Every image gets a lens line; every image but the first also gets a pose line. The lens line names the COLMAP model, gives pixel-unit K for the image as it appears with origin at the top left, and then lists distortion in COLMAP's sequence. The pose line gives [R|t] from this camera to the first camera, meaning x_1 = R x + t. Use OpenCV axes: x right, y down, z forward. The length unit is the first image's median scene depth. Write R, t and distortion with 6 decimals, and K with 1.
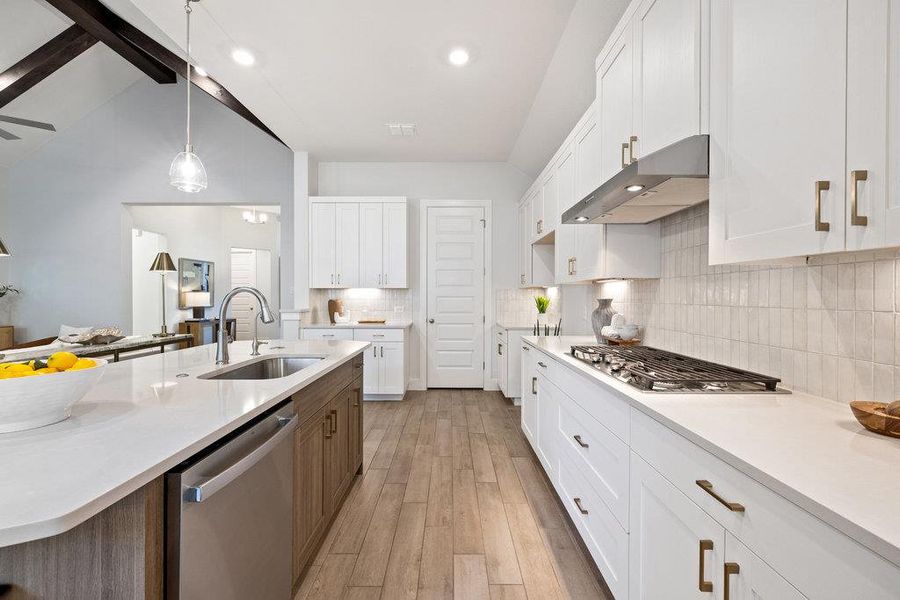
lens RADIAL K [[377.6, 0, 449.6], [0, 377.6, 298.7], [0, 0, 1]] dist [0.001104, 0.000034]
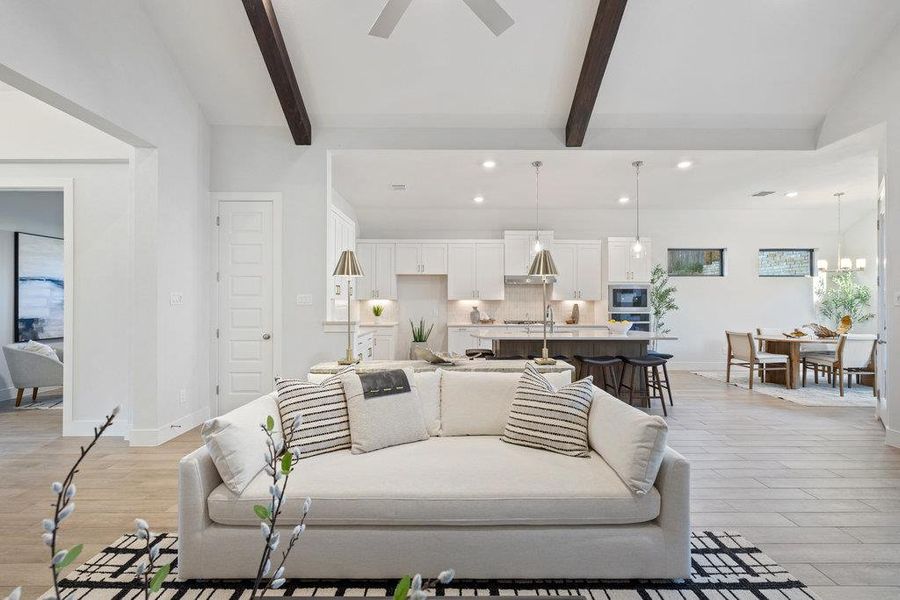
lens RADIAL K [[377.6, 0, 449.6], [0, 377.6, 298.7], [0, 0, 1]] dist [0.001104, 0.000034]
pose [[-0.003435, 0.010060, 0.999943, -1.495205], [0.002835, 0.999945, -0.010050, -0.019703], [-0.999990, 0.002800, -0.003464, 0.797789]]
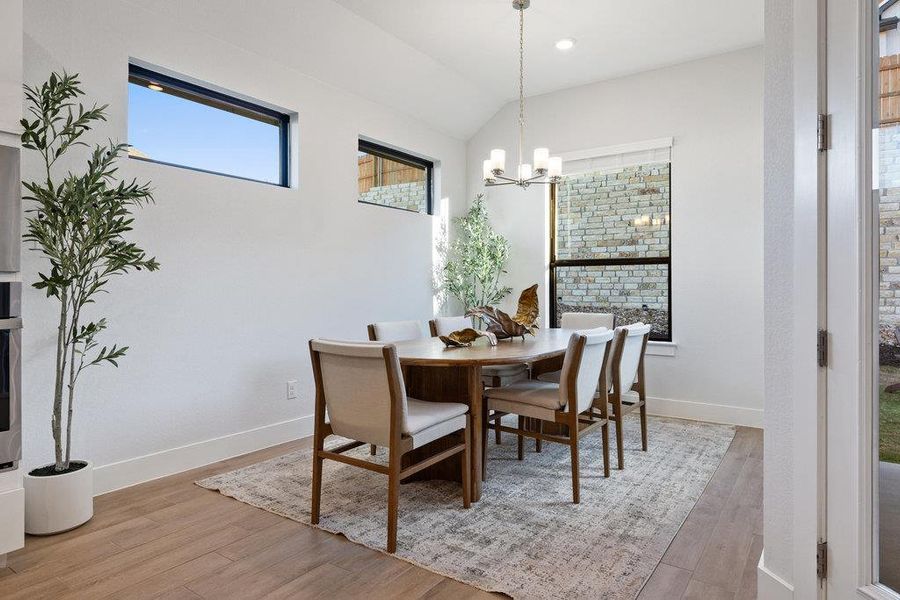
lens RADIAL K [[540.8, 0, 450.5], [0, 540.8, 288.9], [0, 0, 1]] dist [0.002307, -0.000233]
pose [[-0.821418, 0.000483, 0.570327, -0.471711], [0.002199, 0.999995, 0.002319, 0.036976], [-0.570323, 0.003159, -0.821415, 0.102886]]
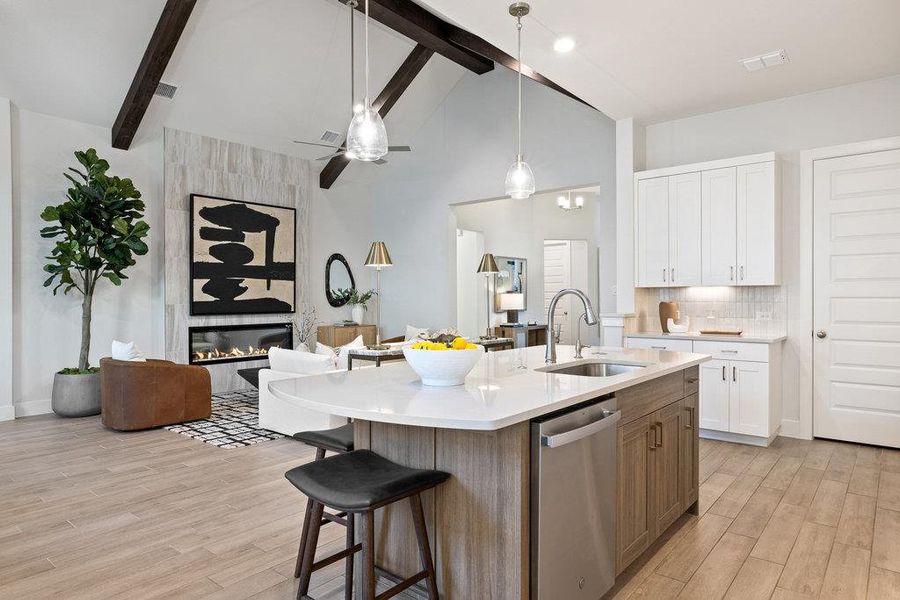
lens RADIAL K [[546.9, 0, 450.0], [0, 546.9, 300.0], [0, 0, 1]] dist [-0.002728, -0.001052]
pose [[0.773924, -0.001953, -0.633275, 0.065741], [0.000702, 0.999997, -0.002226, 0.001399], [0.633278, 0.001279, 0.773923, -0.161519]]
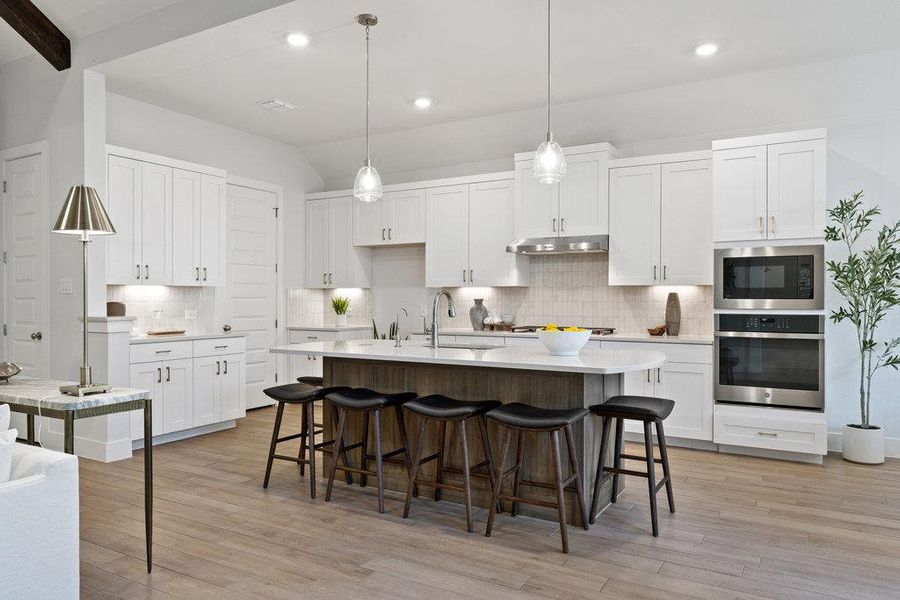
lens RADIAL K [[616.2, 0, 450.0], [0, 616.2, 300.0], [0, 0, 1]] dist [0.000965, -0.001040]
pose [[0.497847, -0.002606, 0.867261, -1.132320], [0.003694, 0.999993, 0.000884, 0.000820], [-0.867257, 0.002763, 0.497853, -0.052211]]
